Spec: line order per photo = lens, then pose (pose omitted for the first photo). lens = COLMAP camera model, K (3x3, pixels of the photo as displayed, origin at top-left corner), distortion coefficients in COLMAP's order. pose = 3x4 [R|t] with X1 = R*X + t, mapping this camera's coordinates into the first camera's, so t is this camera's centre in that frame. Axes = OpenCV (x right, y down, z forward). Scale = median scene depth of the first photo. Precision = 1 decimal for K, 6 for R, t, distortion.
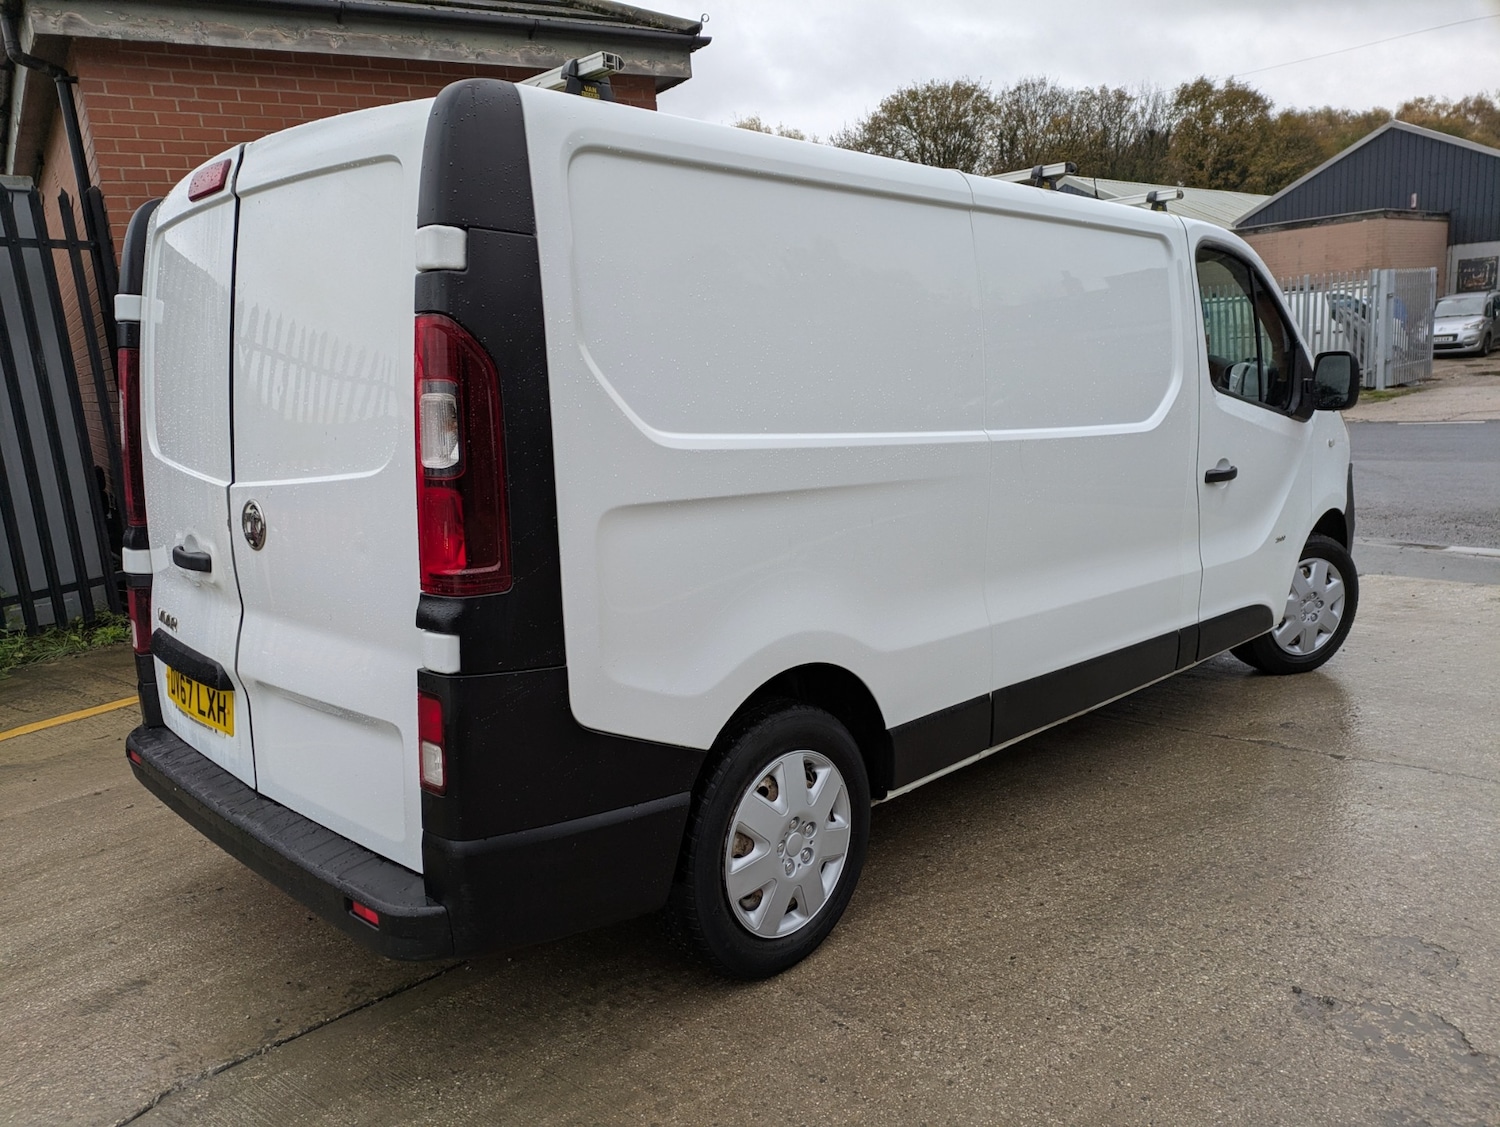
lens RADIAL K [[1096.9, 0, 713.3], [0, 1096.9, 568.2], [0, 0, 1]] dist [0.056076, -0.033314]
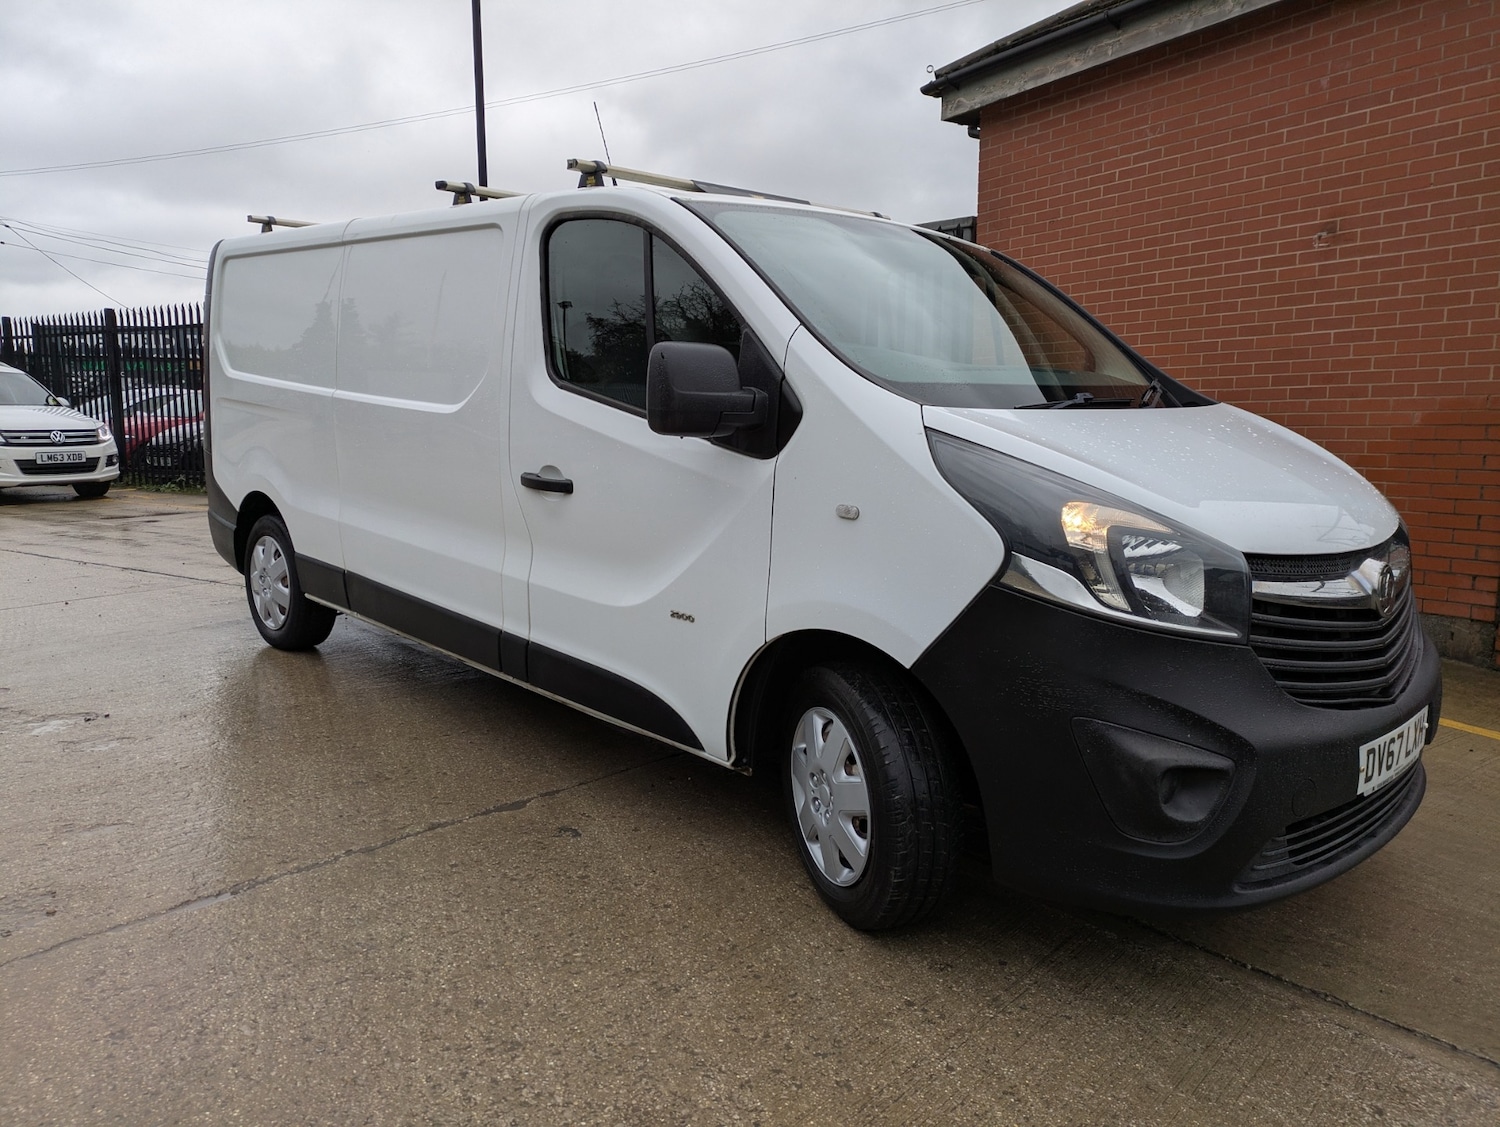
lens RADIAL K [[1096.9, 0, 722.8], [0, 1096.9, 548.9], [0, 0, 1]] dist [0.056076, -0.033314]
pose [[-0.004532, 0.190232, -0.981729, 1.864124], [-0.193164, 0.963082, 0.187511, -0.316674], [0.981156, 0.190484, 0.032381, 1.591098]]
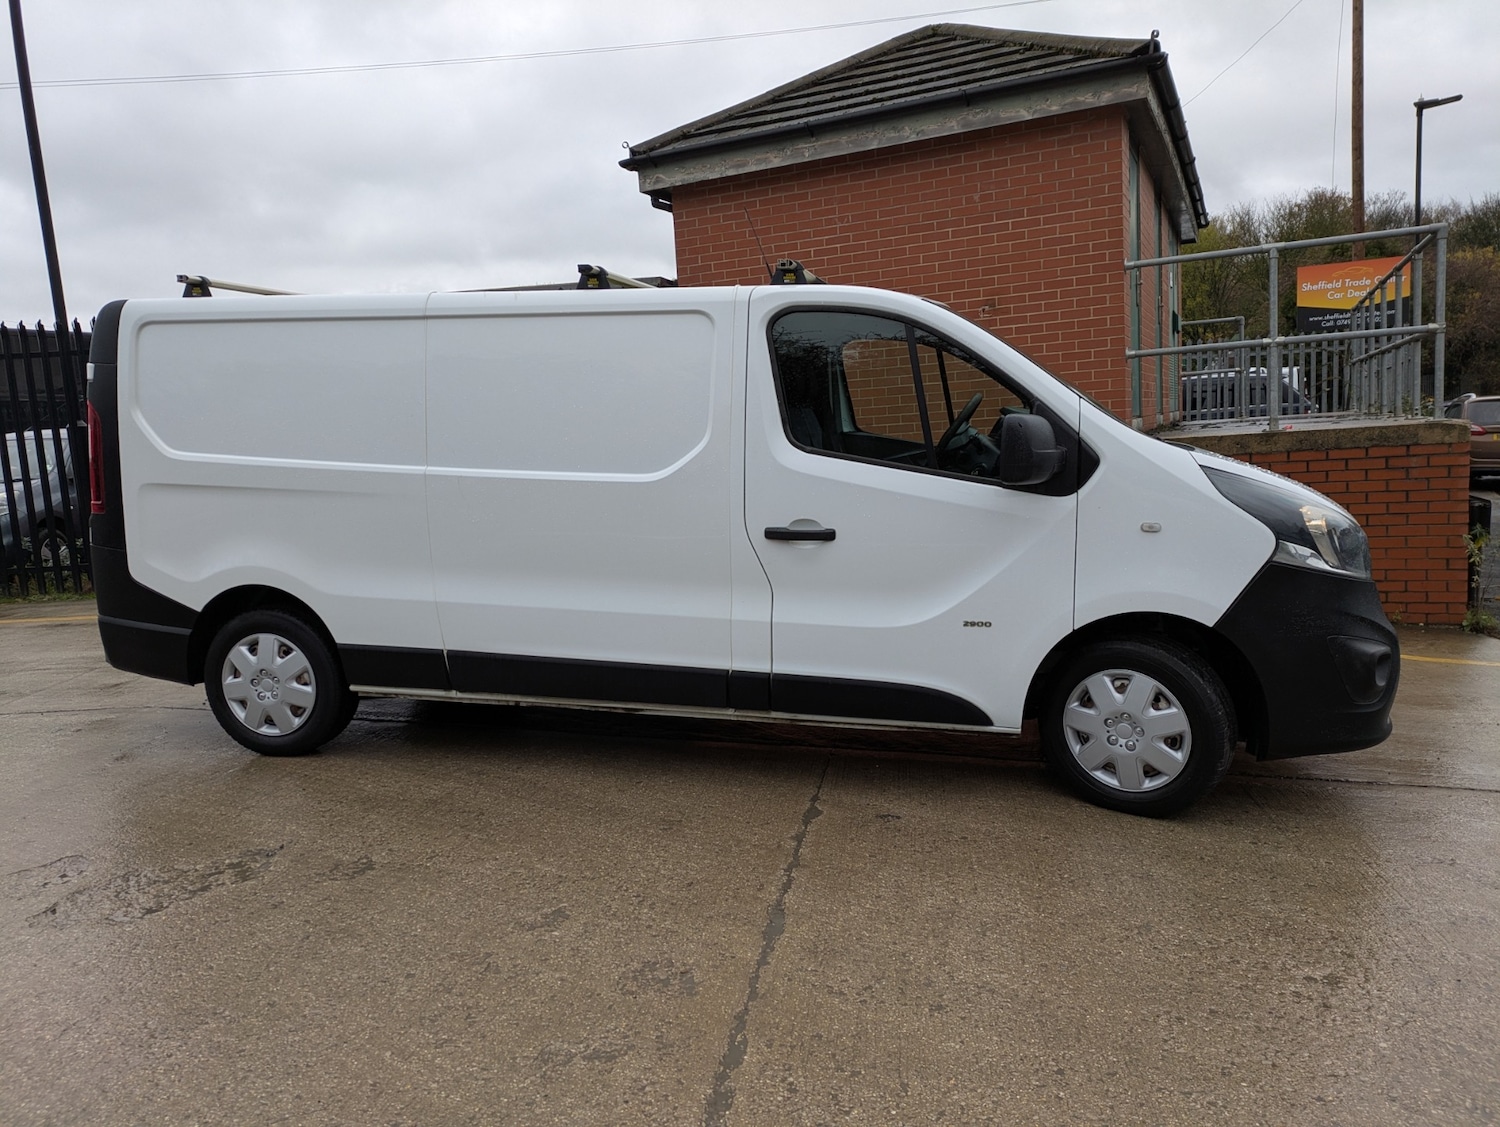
lens RADIAL K [[1096.9, 0, 743.8], [0, 1096.9, 561.7], [0, 0, 1]] dist [0.056076, -0.033314]
pose [[0.538594, 0.142354, -0.830453, 1.802096], [-0.146685, 0.986415, 0.073956, -0.179478], [0.829699, 0.081983, 0.552158, 0.579327]]
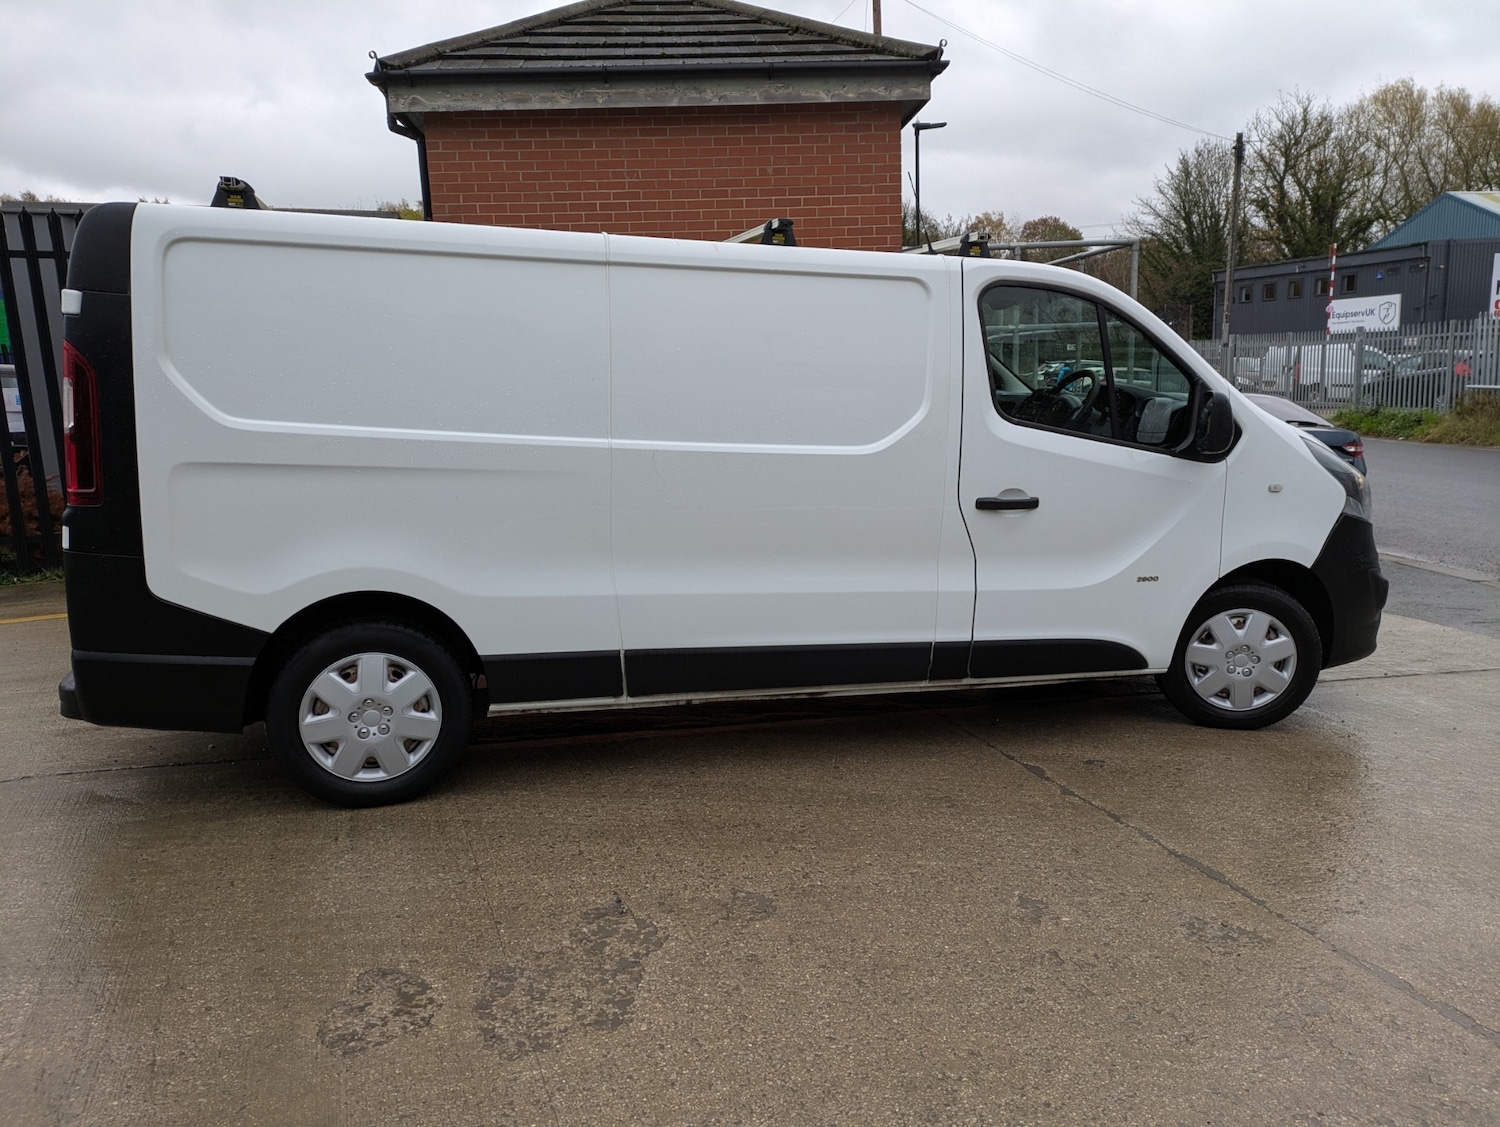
lens RADIAL K [[1096.9, 0, 763.3], [0, 1096.9, 553.7], [0, 0, 1]] dist [0.056076, -0.033314]
pose [[0.883913, 0.125034, -0.450627, 1.034877], [-0.124149, 0.991758, 0.031660, -0.059558], [0.450871, 0.027960, 0.892151, -0.038034]]
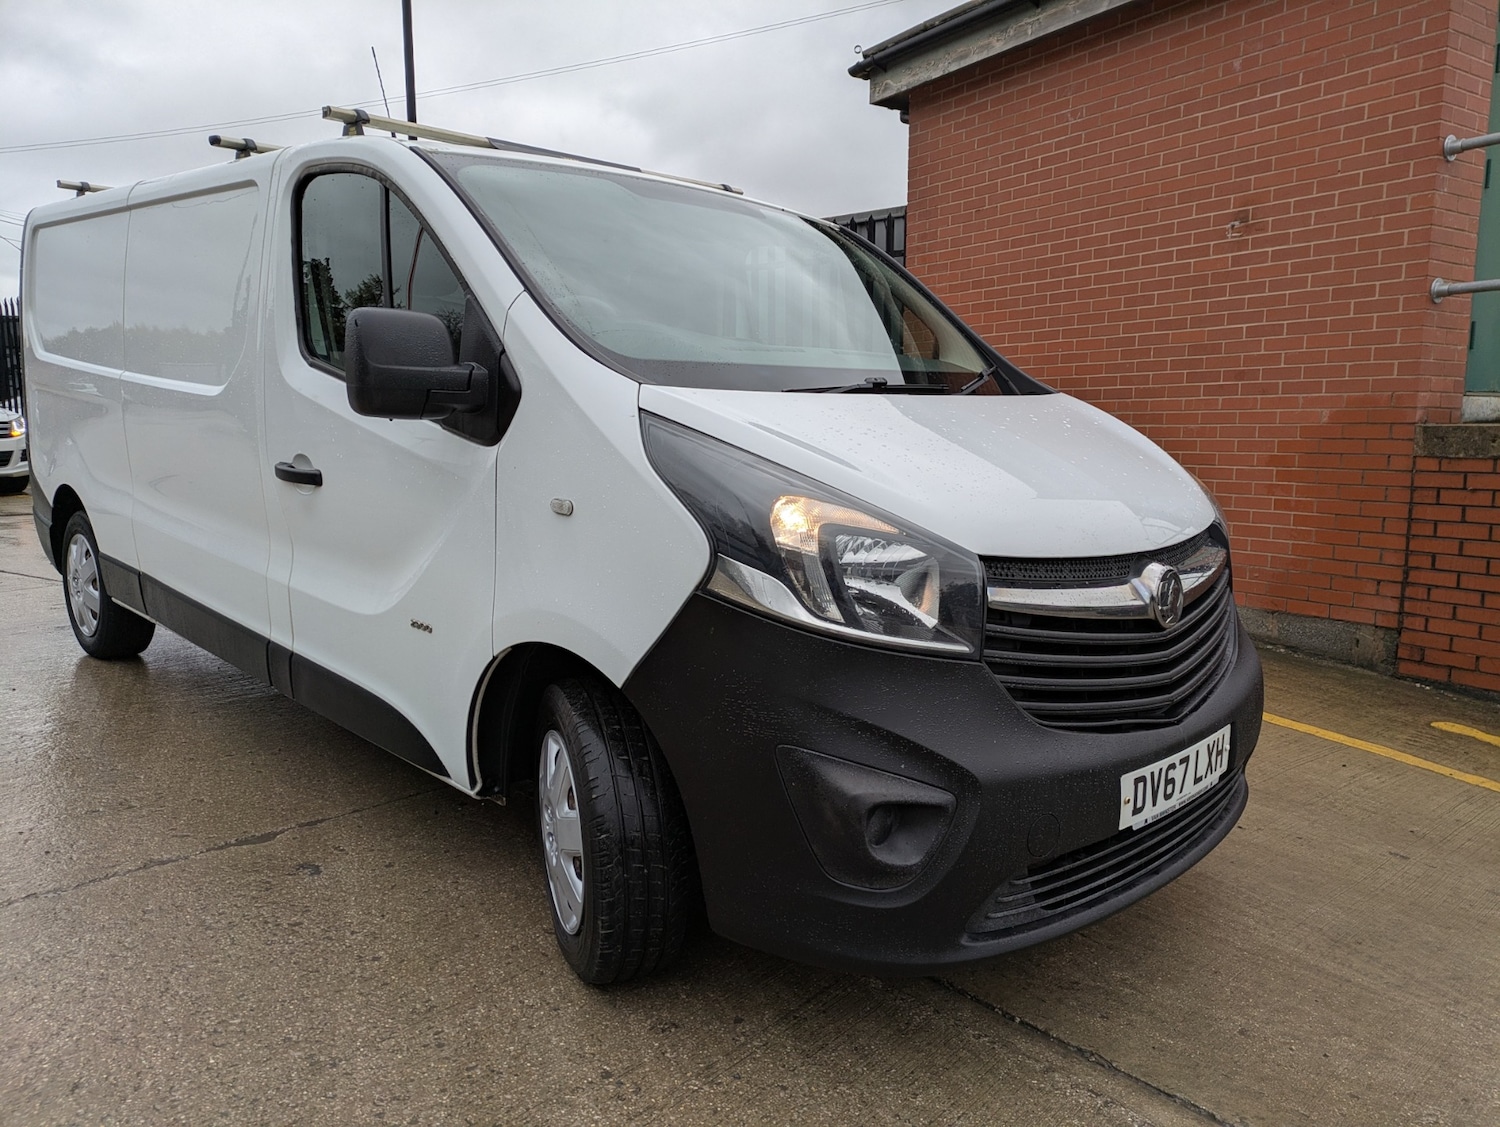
lens RADIAL K [[1096.9, 0, 764.3], [0, 1096.9, 566.1], [0, 0, 1]] dist [0.056076, -0.033314]
pose [[0.025727, 0.203558, -0.978725, 1.747791], [-0.202396, 0.959833, 0.194309, -0.337684], [0.978966, 0.193091, 0.065893, 1.817916]]
